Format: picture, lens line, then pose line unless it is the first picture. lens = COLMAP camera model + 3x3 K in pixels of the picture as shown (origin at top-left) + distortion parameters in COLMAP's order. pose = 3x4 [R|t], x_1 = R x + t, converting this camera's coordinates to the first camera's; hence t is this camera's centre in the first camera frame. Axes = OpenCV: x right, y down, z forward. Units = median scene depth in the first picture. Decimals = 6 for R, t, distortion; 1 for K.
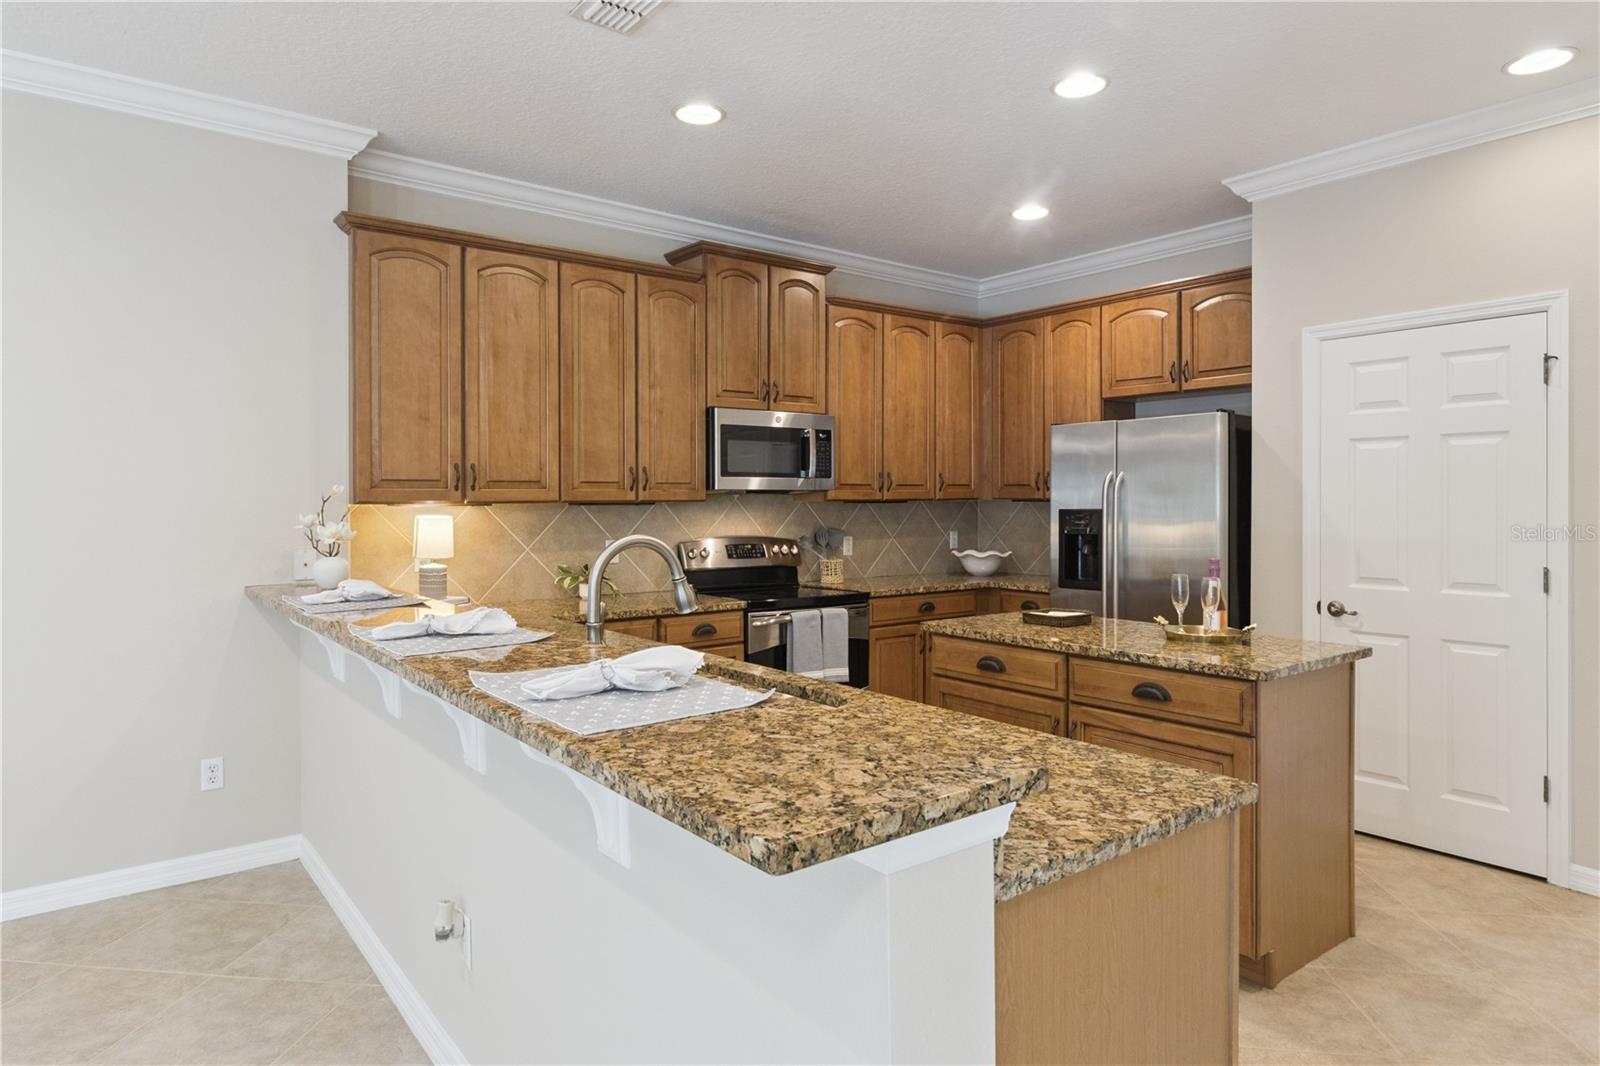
lens RADIAL K [[939.2, 0, 809.8], [0, 939.2, 507.2], [0, 0, 1]] dist [-0.000535, 0.000658]
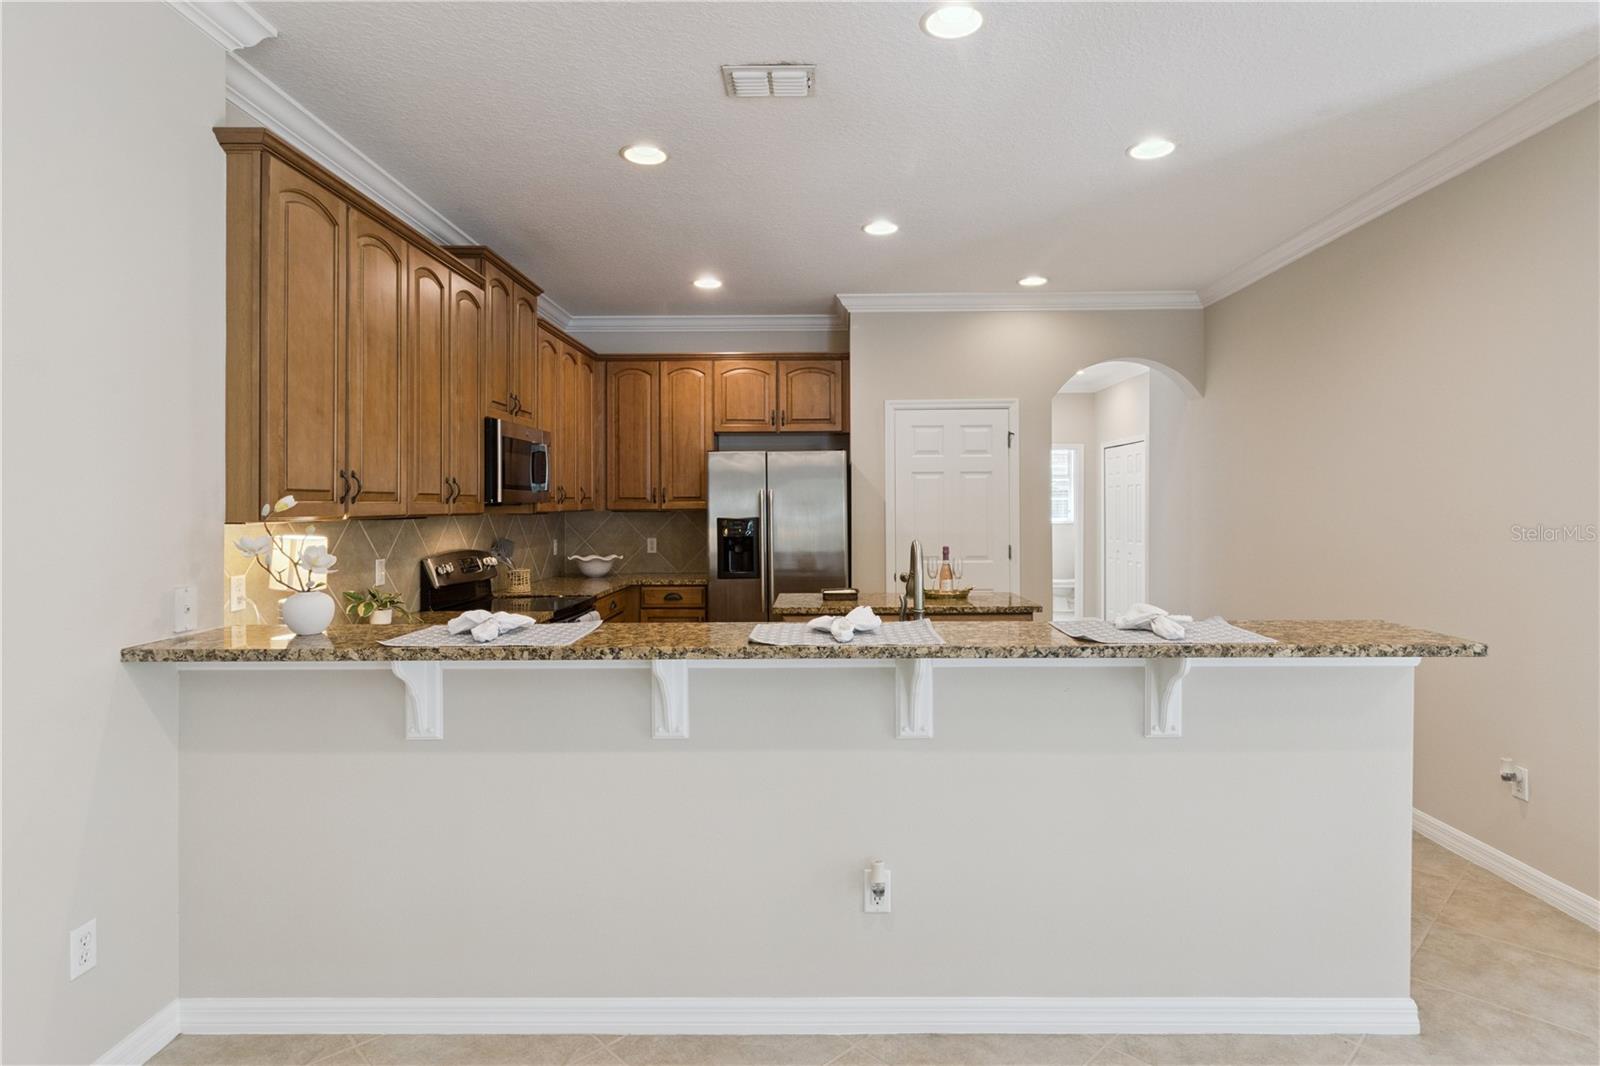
lens RADIAL K [[849.0, 0, 806.5], [0, 849.0, 510.4], [0, 0, 1]] dist [0.000639, -0.001111]
pose [[0.625259, -0.005414, 0.780398, -0.591565], [0.010824, 0.999940, -0.001735, -0.005279], [-0.780342, 0.009532, 0.625280, 0.194221]]
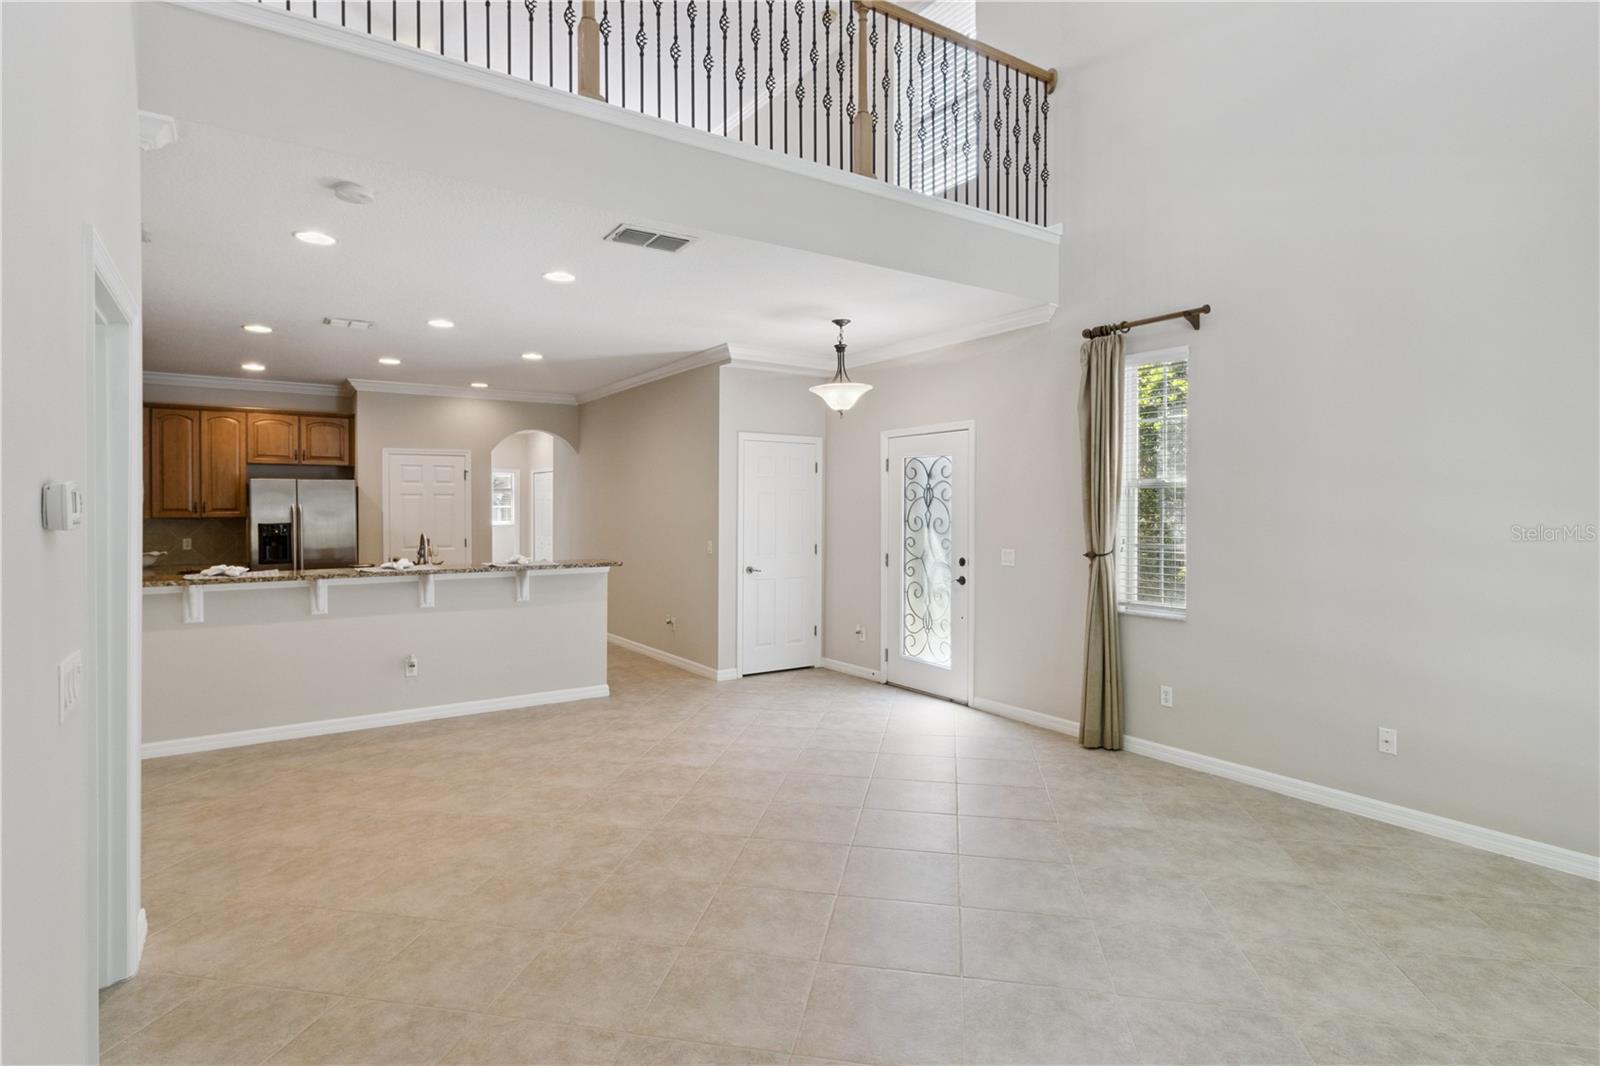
lens RADIAL K [[807.7, 0, 778.8], [0, 807.7, 513.1], [0, 0, 1]] dist [0.028437, -0.019223]
pose [[0.072752, -0.006189, 0.997331, -1.366959], [0.009933, 0.999936, 0.005481, -0.018555], [-0.997301, 0.009507, 0.072808, -0.174328]]
